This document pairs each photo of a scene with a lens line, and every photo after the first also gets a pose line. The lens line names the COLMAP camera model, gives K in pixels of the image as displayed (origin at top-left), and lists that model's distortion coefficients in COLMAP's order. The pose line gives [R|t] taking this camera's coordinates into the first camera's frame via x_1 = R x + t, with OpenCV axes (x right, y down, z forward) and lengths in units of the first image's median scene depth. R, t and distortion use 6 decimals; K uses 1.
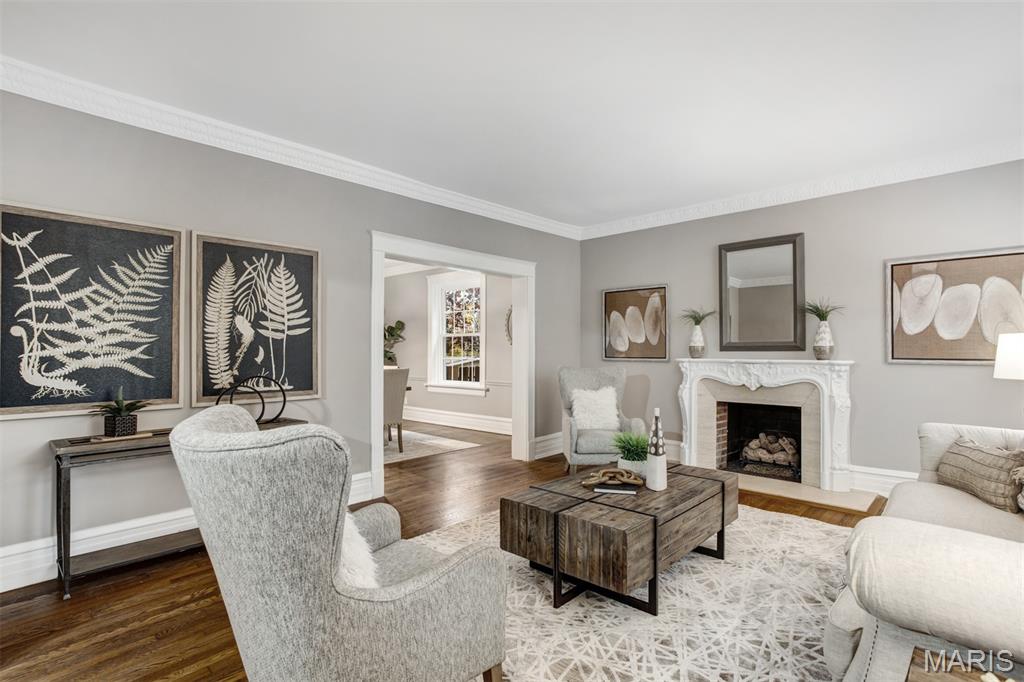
lens RADIAL K [[507.1, 0, 512.0], [0, 507.1, 341.0], [0, 0, 1]] dist [-0.004060, -0.000260]
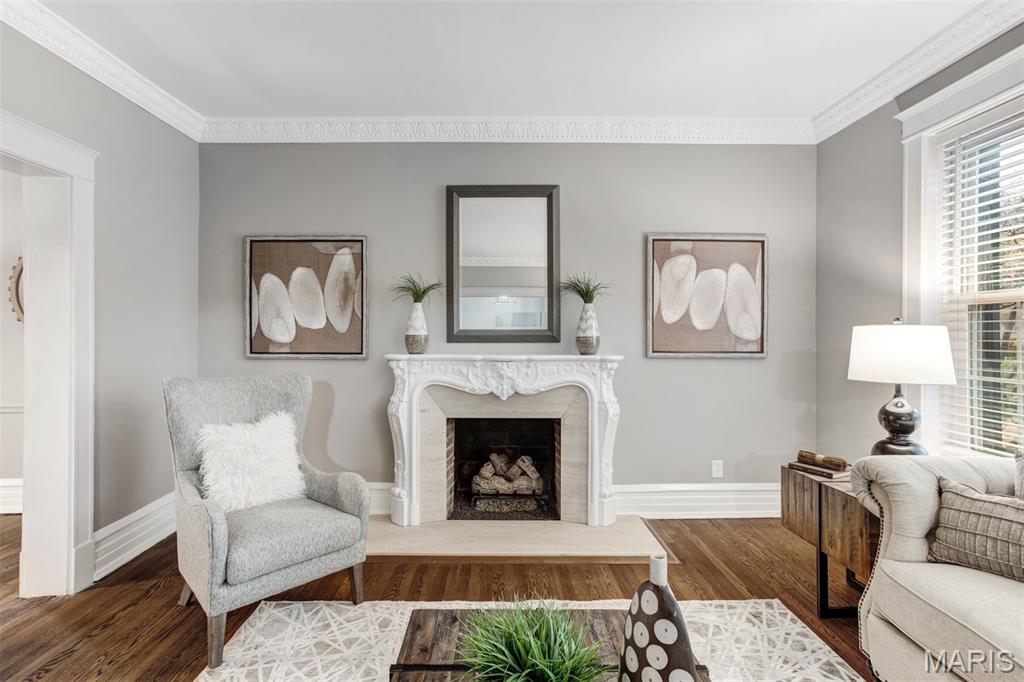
lens RADIAL K [[491.1, 0, 500.9], [0, 491.1, 337.5], [0, 0, 1]] dist [-0.038867, 0.030215]
pose [[0.727751, -0.000898, 0.685841, 0.016883], [-0.014341, 0.999761, 0.016527, 0.001785], [-0.685692, -0.021863, 0.727564, 0.598522]]
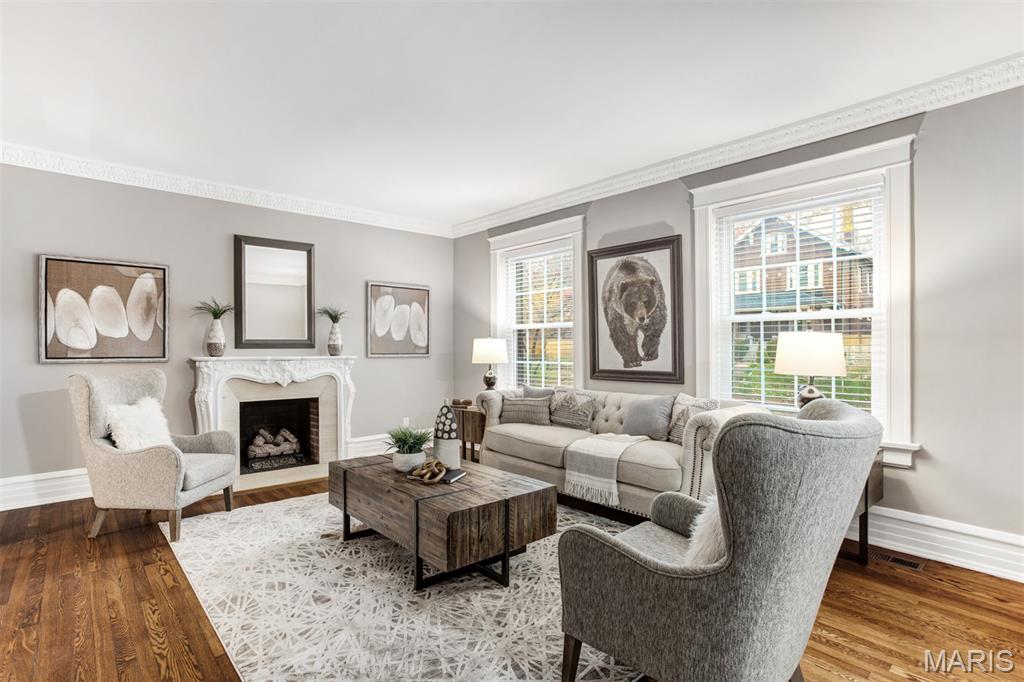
lens RADIAL K [[512.1, 0, 482.3], [0, 512.1, 344.2], [0, 0, 1]] dist [-0.004873, -0.000421]
pose [[0.129032, 0.006996, 0.991616, -0.584633], [-0.017394, 0.999837, -0.004791, 0.010951], [-0.991488, -0.016630, 0.129133, 0.539086]]
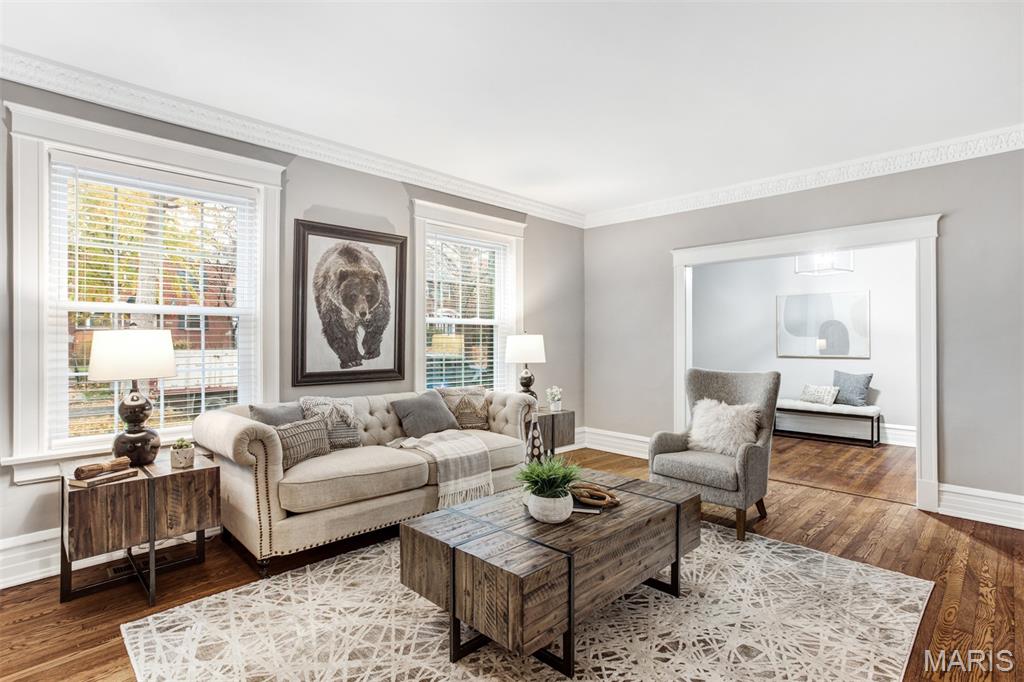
lens RADIAL K [[505.3, 0, 509.4], [0, 505.3, 333.9], [0, 0, 1]] dist [-0.044359, 0.036707]
pose [[-0.998717, 0.003810, 0.050503, 0.195761], [0.002103, 0.999426, -0.033811, 0.019014], [-0.050603, -0.033662, -0.998151, 1.304761]]
